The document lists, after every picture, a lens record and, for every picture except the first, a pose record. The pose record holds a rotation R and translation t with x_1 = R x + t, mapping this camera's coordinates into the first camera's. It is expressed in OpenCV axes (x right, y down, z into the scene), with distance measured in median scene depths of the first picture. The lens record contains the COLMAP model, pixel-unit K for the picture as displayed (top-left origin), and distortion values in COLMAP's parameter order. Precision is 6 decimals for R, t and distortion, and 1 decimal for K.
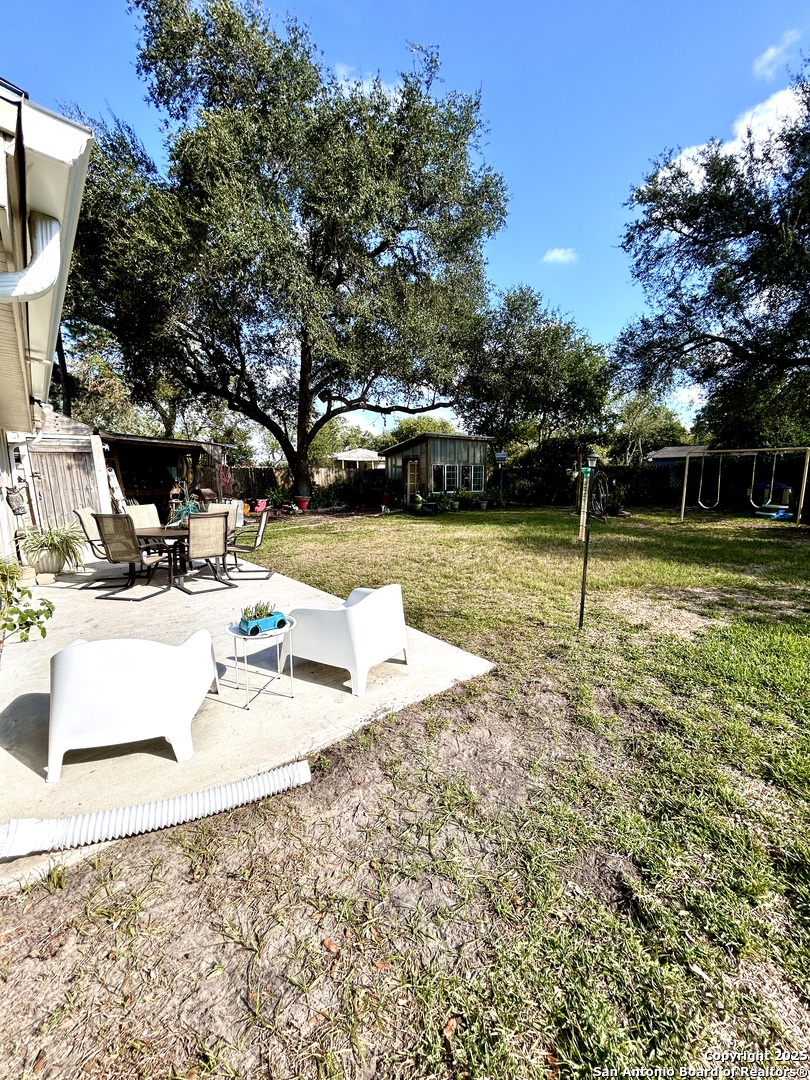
lens RADIAL K [[444.5, 0, 407.5], [0, 444.5, 539.9], [0, 0, 1]] dist [0.001479, -0.000055]
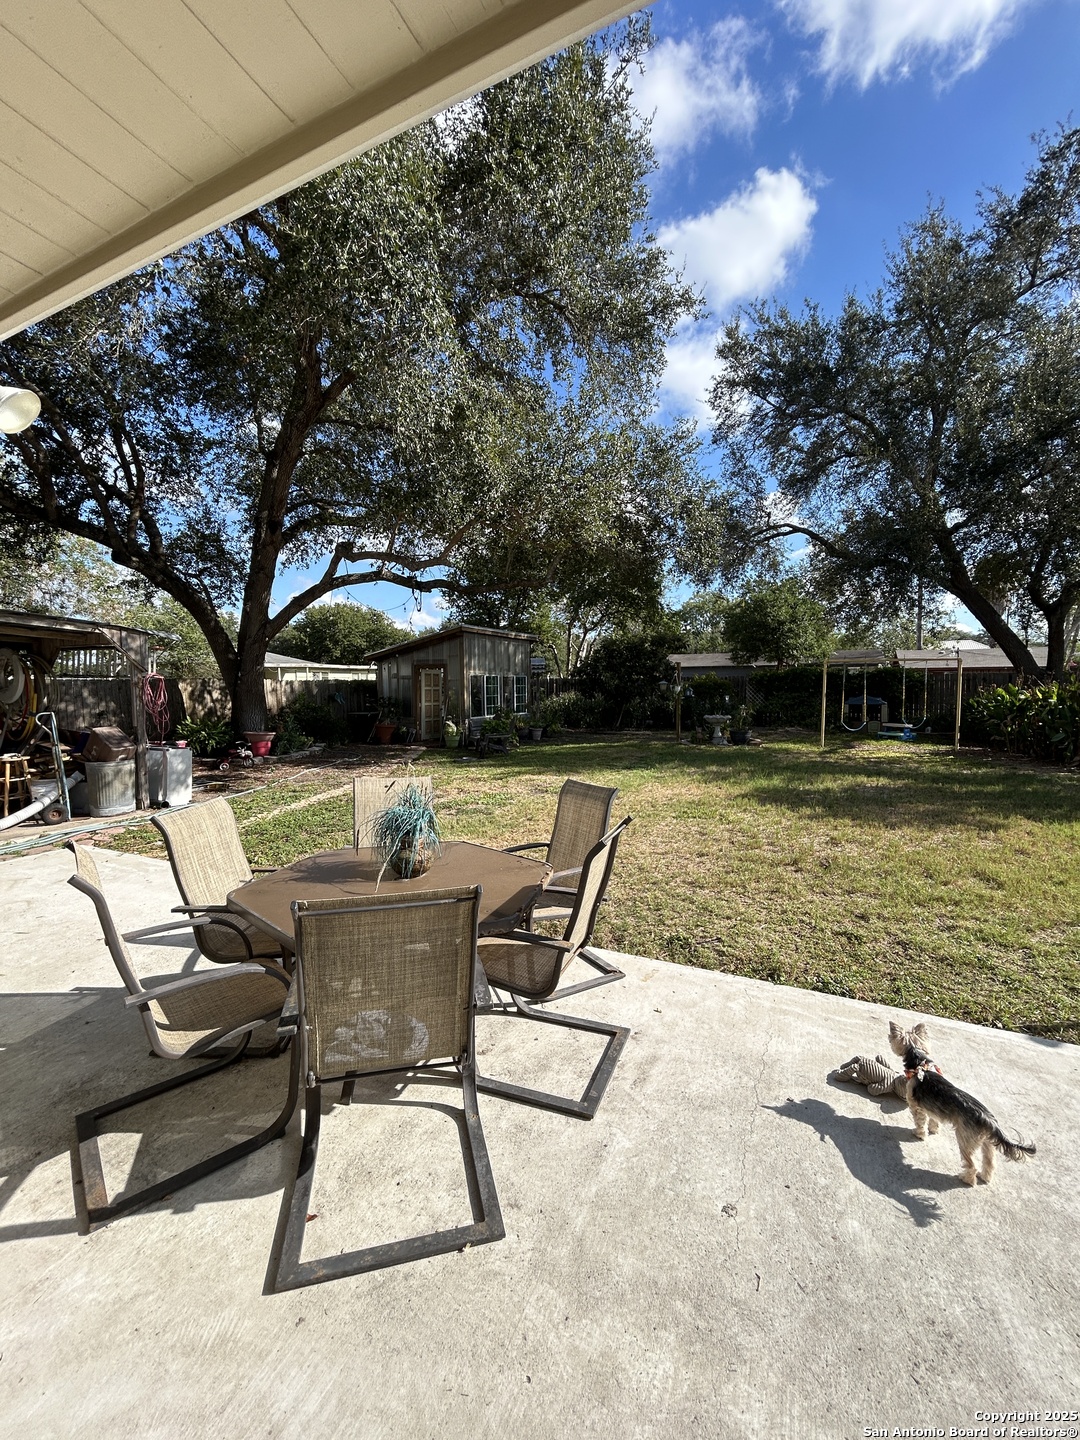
lens RADIAL K [[592.7, 0, 538.9], [0, 592.7, 713.5], [0, 0, 1]] dist [0.001479, -0.000055]
pose [[0.914348, -0.022733, 0.404291, -0.596129], [0.063181, 0.994204, -0.086989, -0.098169], [-0.399970, 0.105082, 0.910485, 0.558793]]
